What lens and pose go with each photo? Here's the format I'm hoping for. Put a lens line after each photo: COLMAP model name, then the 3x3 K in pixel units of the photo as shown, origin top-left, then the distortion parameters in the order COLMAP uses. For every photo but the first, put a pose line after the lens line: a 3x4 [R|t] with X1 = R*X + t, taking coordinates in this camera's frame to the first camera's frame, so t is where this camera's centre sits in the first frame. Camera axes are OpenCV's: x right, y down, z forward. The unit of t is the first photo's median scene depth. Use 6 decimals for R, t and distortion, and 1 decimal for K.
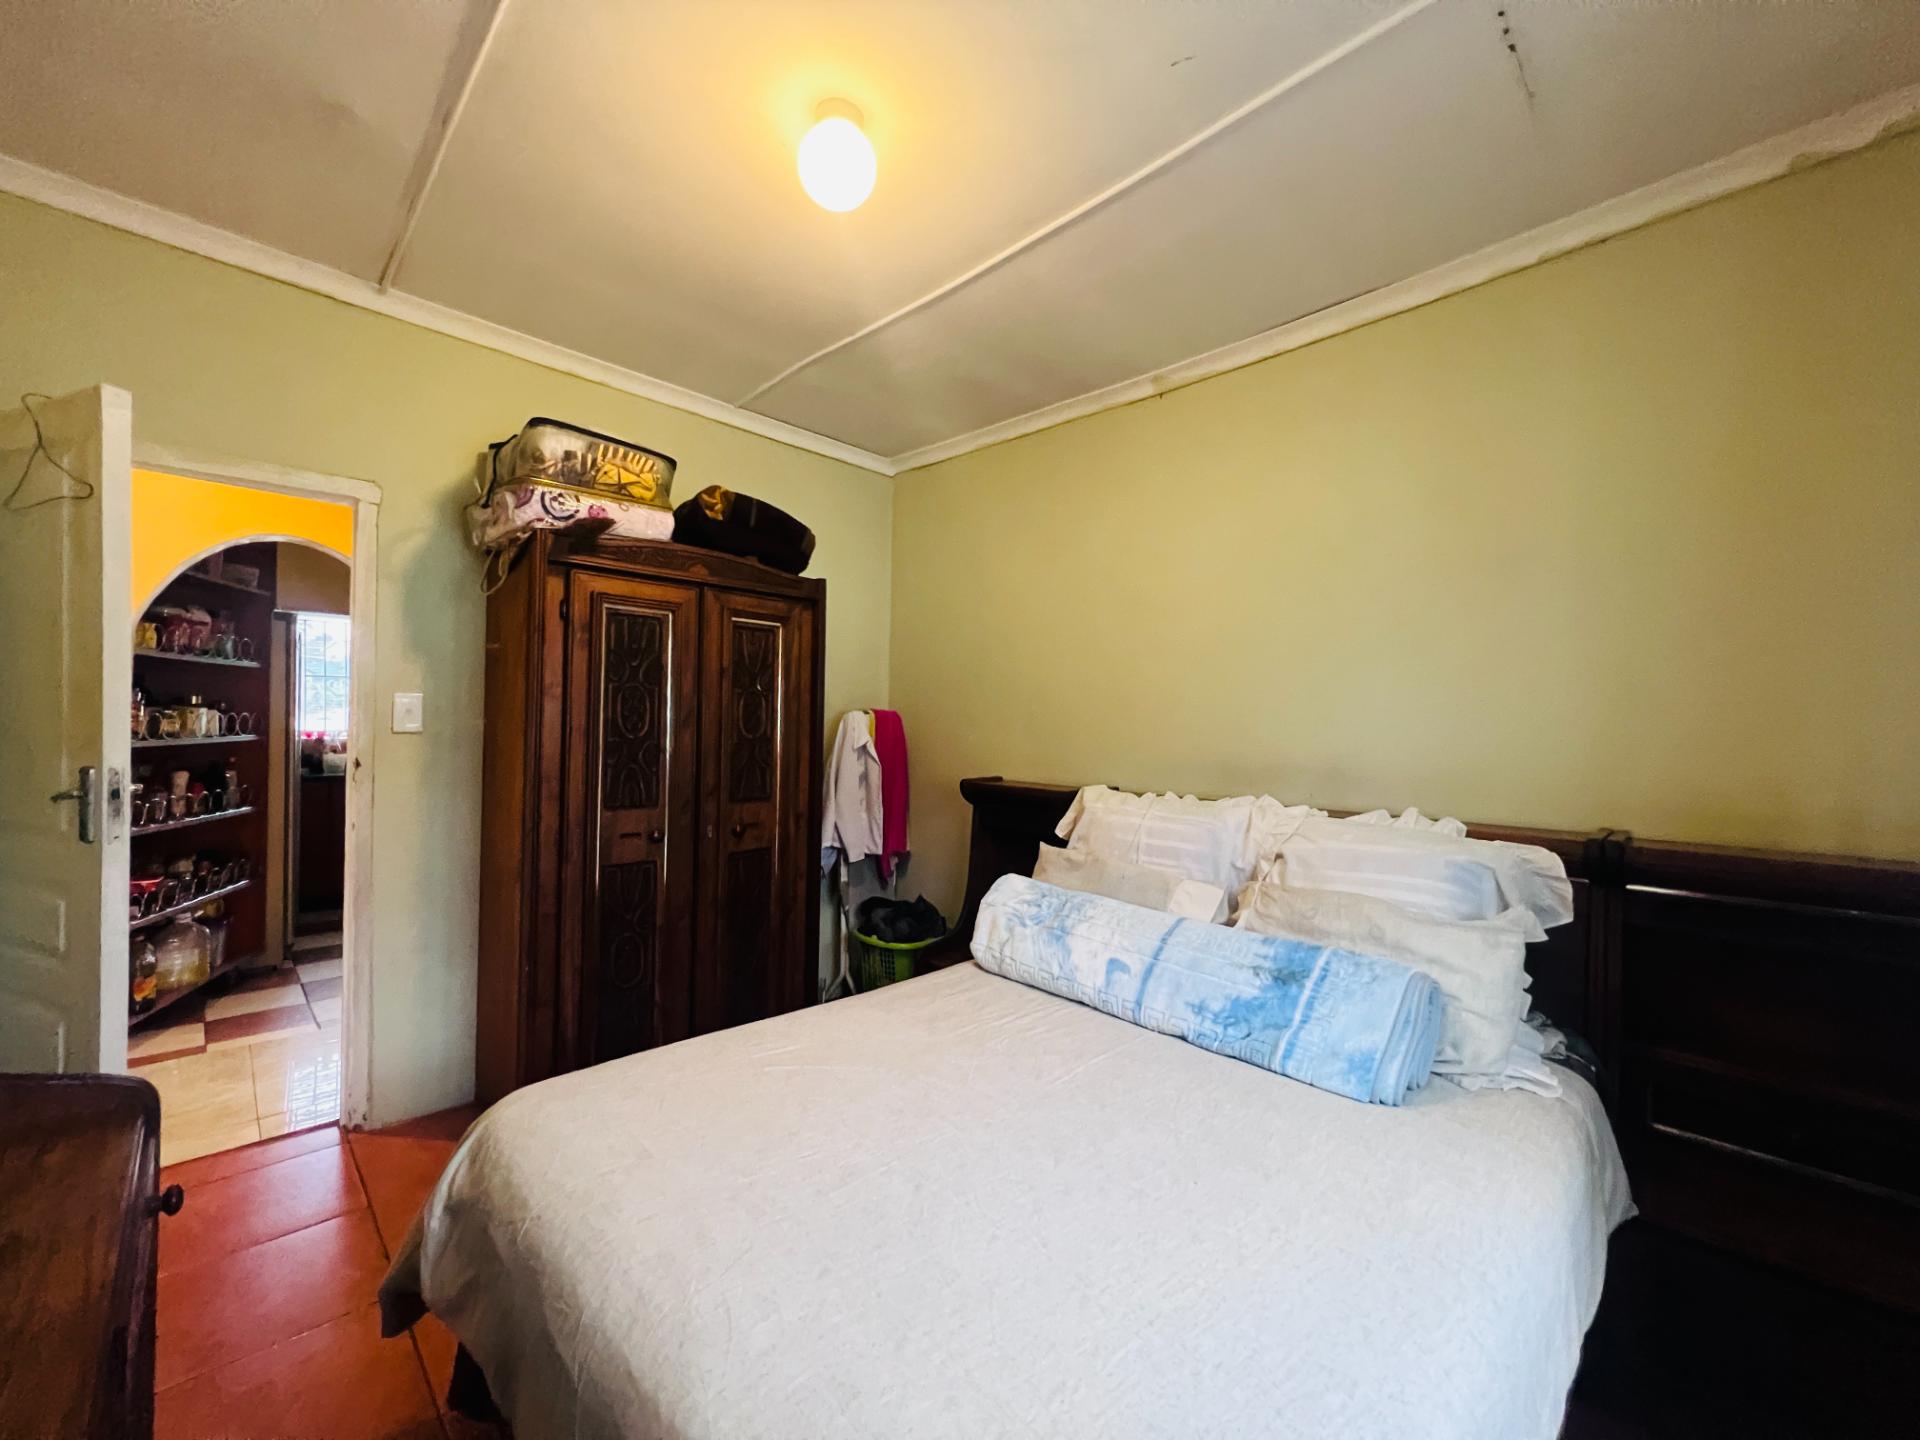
lens RADIAL K [[767.3, 0, 958.5], [0, 767.3, 709.6], [0, 0, 1]] dist [-0.002028, 0.000450]
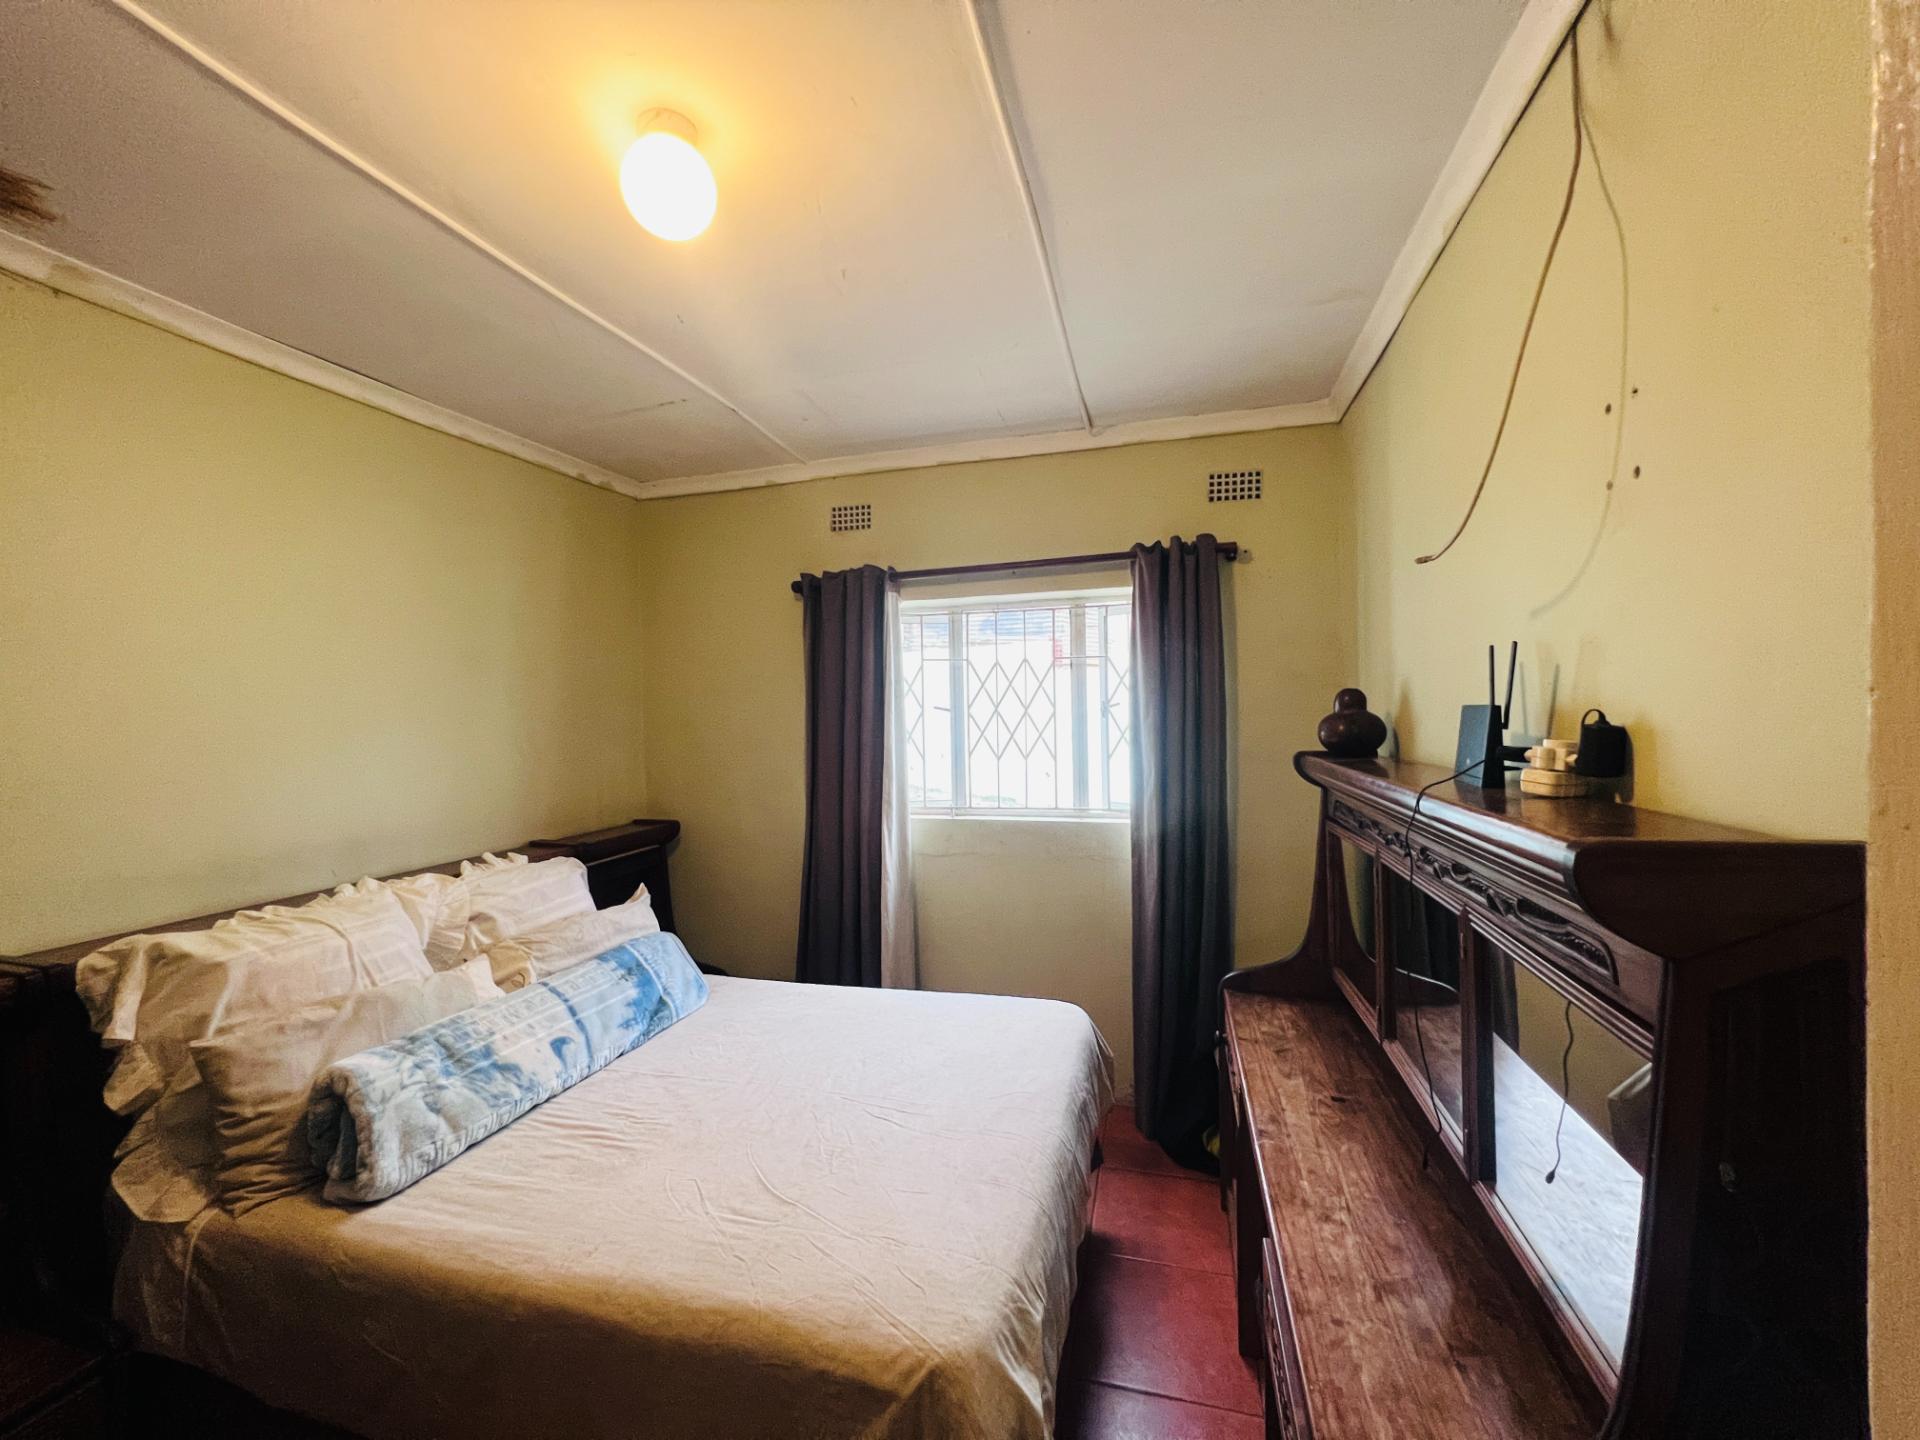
lens RADIAL K [[767.3, 0, 959.4], [0, 767.3, 715.4], [0, 0, 1]] dist [-0.002028, 0.000450]
pose [[-0.512461, -0.002366, 0.858707, -0.904037], [0.011266, 0.999892, 0.009478, -0.103852], [-0.858637, 0.014531, -0.512379, 1.014062]]
